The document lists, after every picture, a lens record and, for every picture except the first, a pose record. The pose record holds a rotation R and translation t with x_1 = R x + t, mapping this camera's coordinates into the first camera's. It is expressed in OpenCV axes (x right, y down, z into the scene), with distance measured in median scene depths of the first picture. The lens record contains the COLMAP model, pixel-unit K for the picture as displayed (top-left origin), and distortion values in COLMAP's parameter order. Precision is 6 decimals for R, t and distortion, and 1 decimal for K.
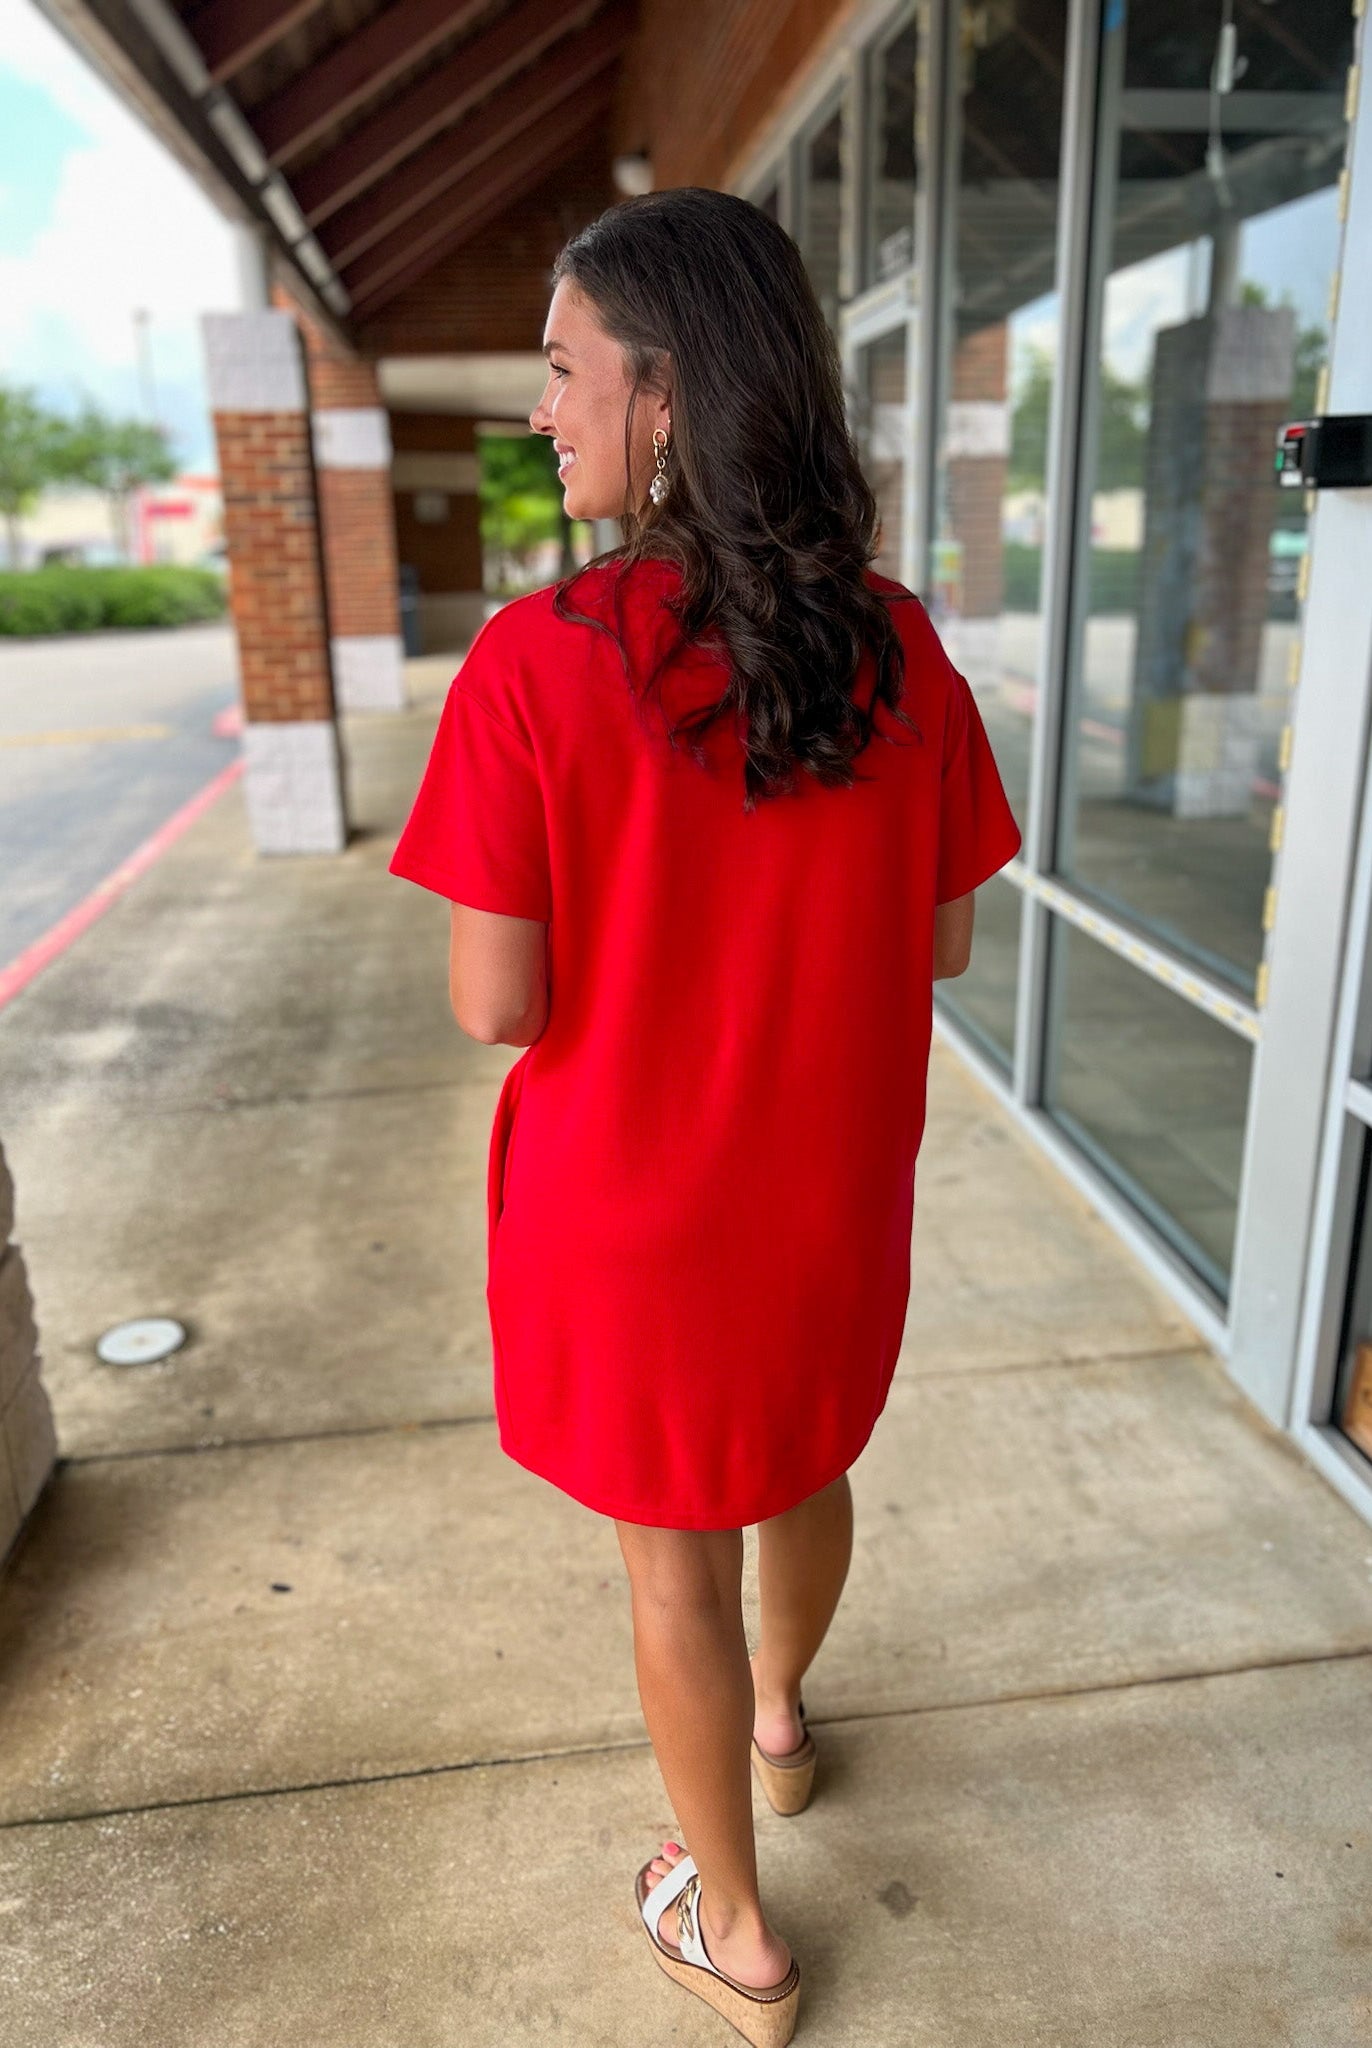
lens RADIAL K [[1538.6, 0, 686.0], [0, 1538.6, 1024.0], [0, 0, 1]] dist [0.003305, 0.004458]
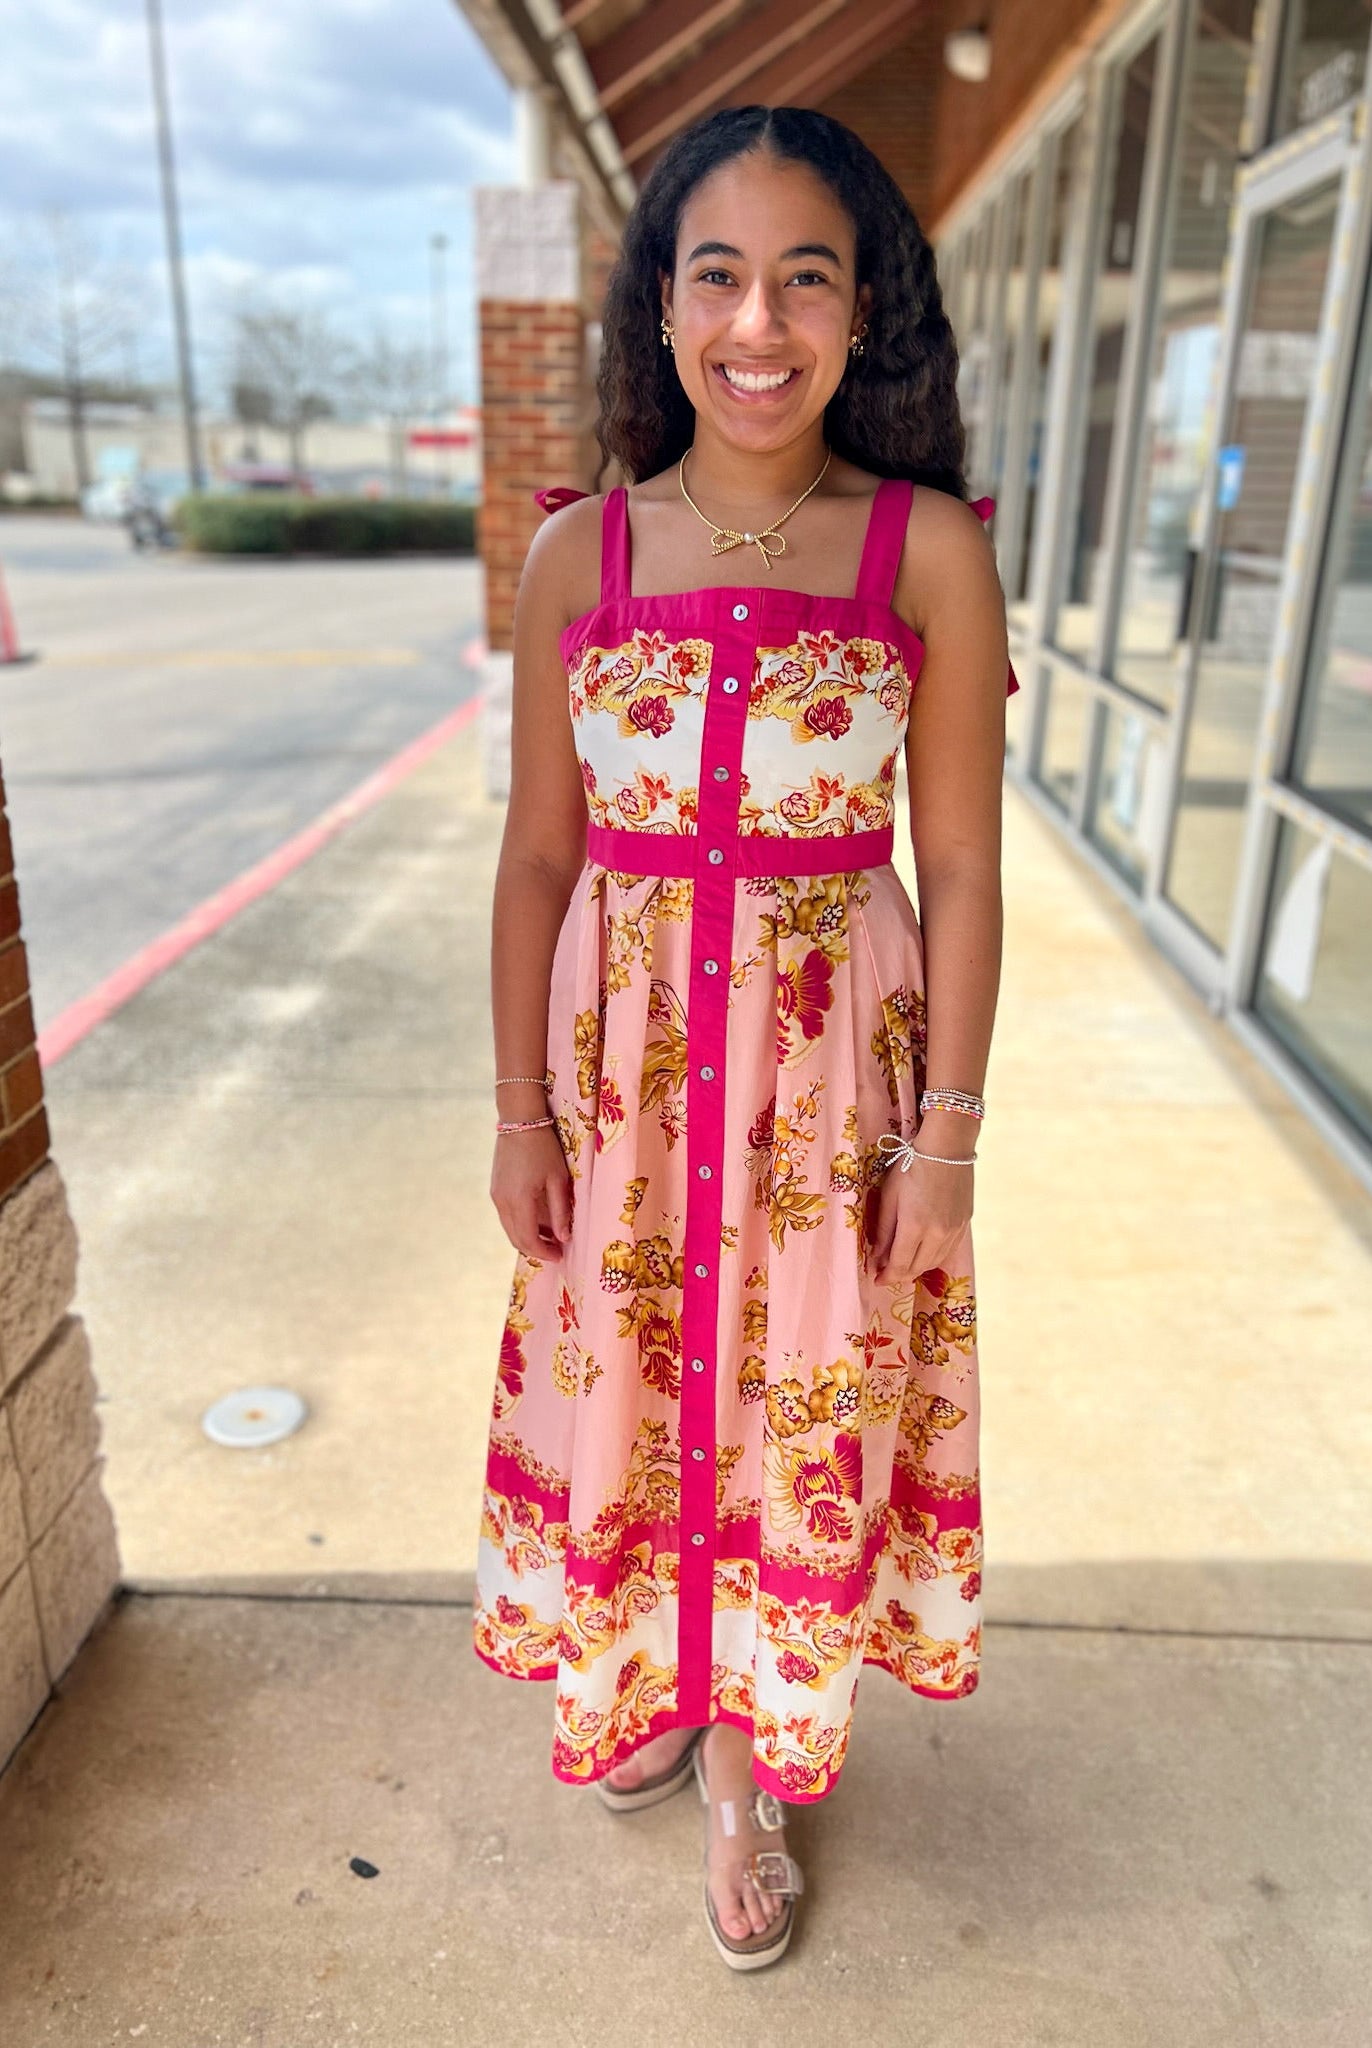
lens RADIAL K [[1540.2, 0, 663.7], [0, 1540.2, 1046.6], [0, 0, 1]] dist [0.010905, -0.010371]
pose [[0.982984, 0.096344, -0.156399, -0.046353], [-0.089435, 0.994704, 0.050643, -0.048310], [0.160450, -0.035793, 0.986395, 0.291198]]
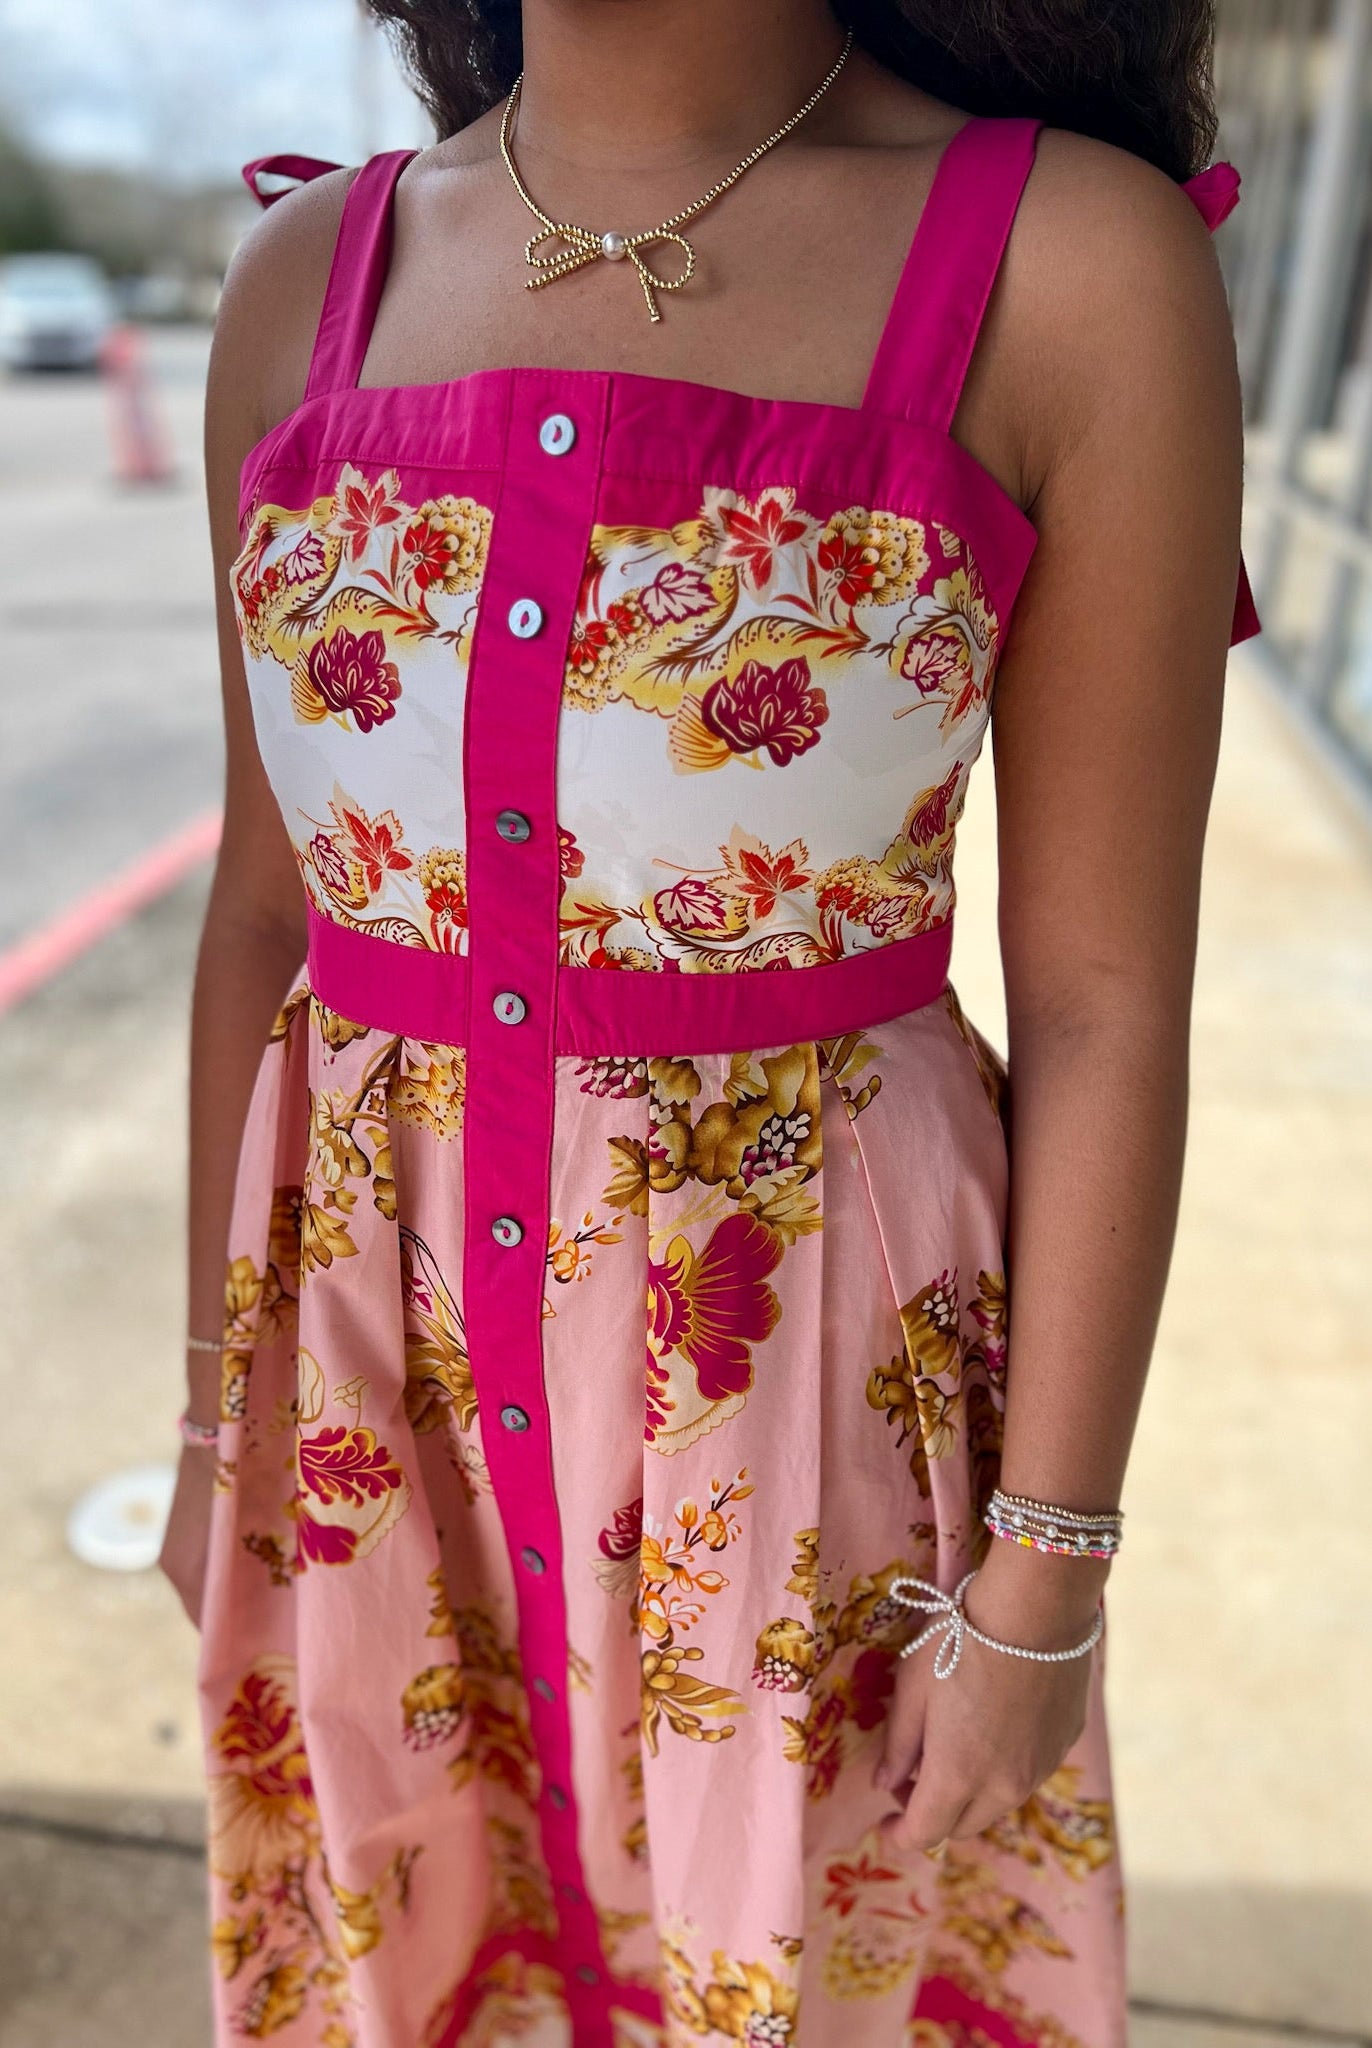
lens RADIAL K [[1678.1, 0, 638.8], [0, 1678.1, 1028.1], [0, 0, 1]] dist [0.003141, 0.066315]
pose [[0.955312, 0.172031, -0.240384, -0.040675], [-0.143446, 0.980834, 0.131864, -0.101495], [0.258462, -0.091489, 0.961679, 0.505533]]
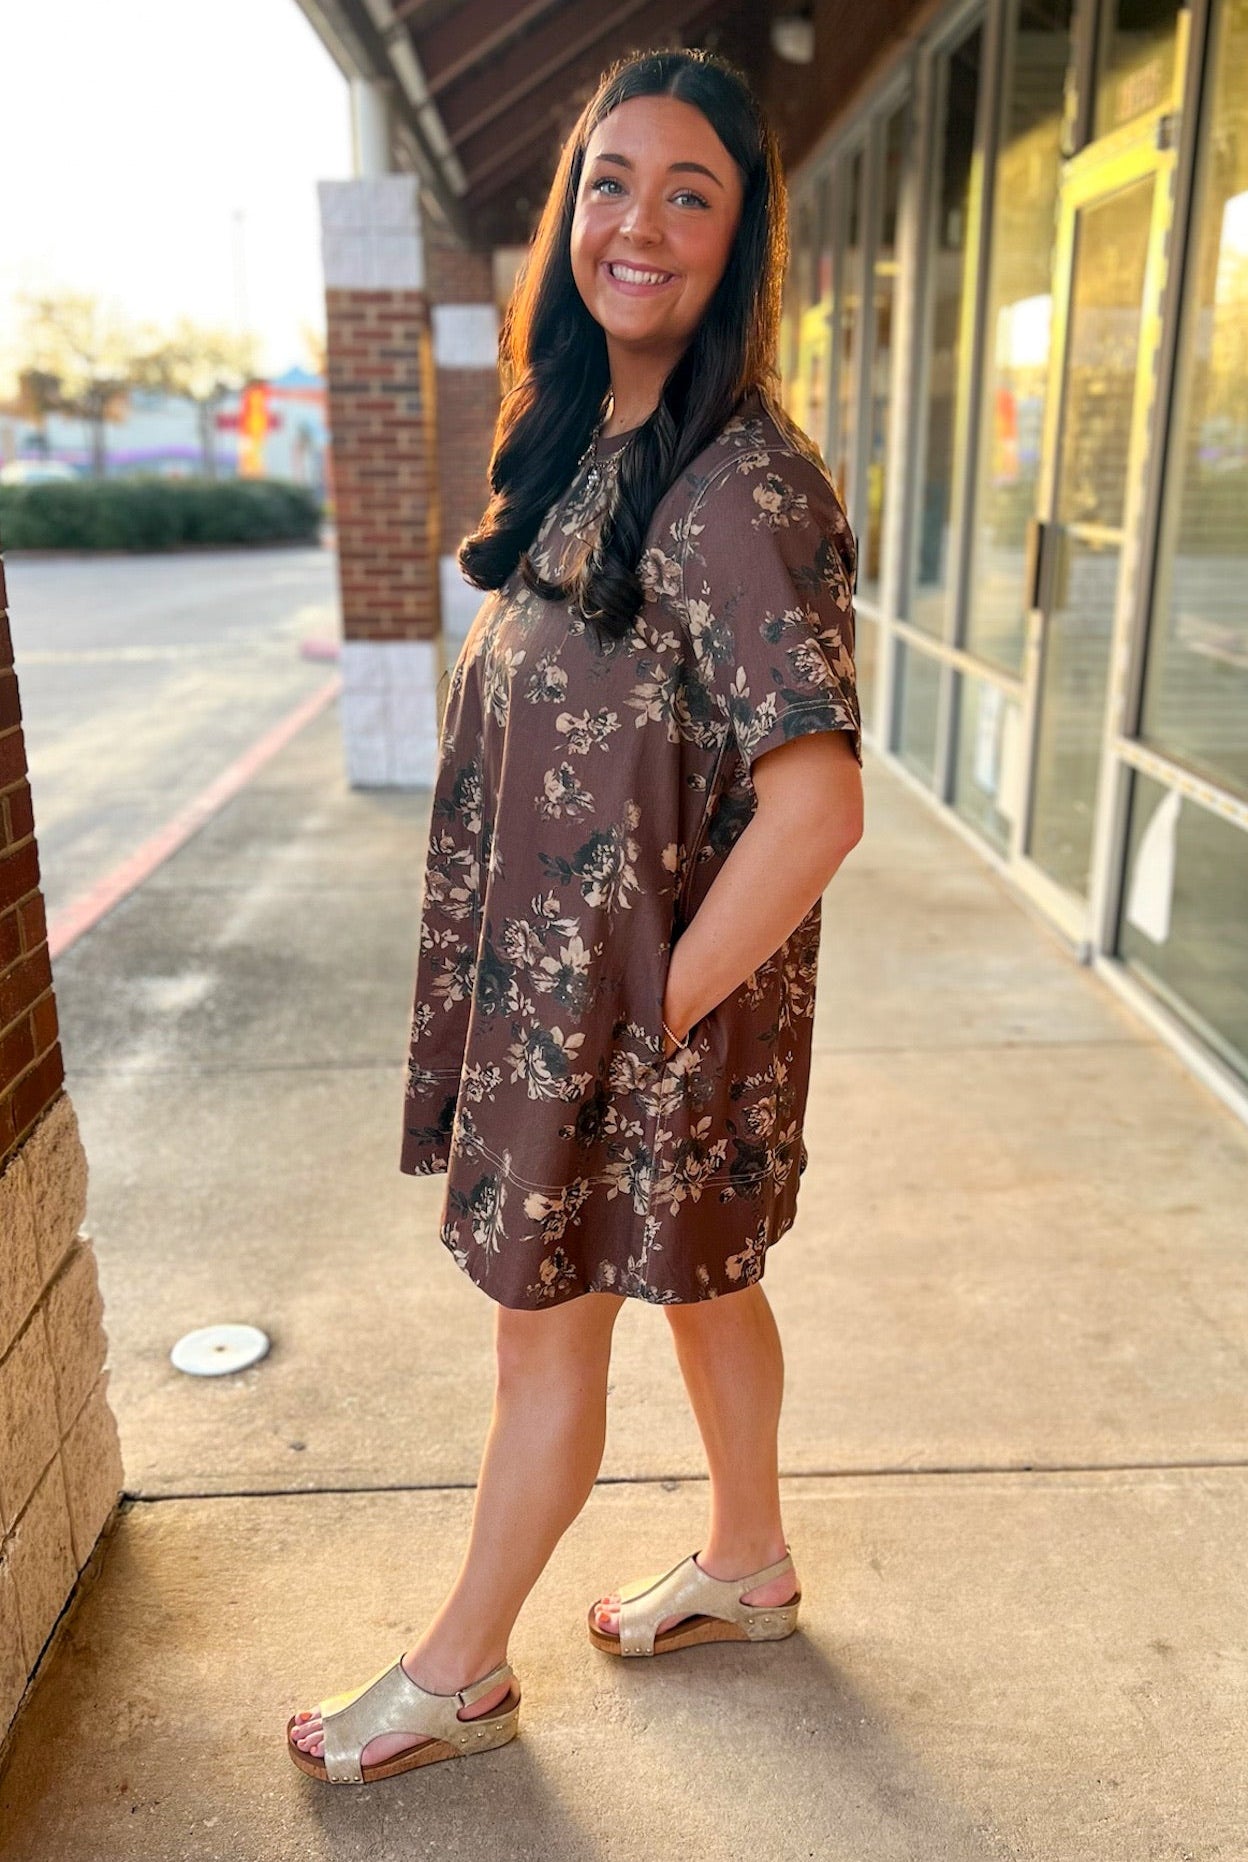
lens RADIAL K [[1646.3, 0, 627.5], [0, 1646.3, 1008.2], [0, 0, 1]] dist [0.013502, -0.011047]
pose [[0.994984, 0.048402, -0.087542, -0.070075], [-0.047183, 0.998759, 0.015943, -0.006893], [0.088206, -0.011733, 0.996033, 0.137678]]
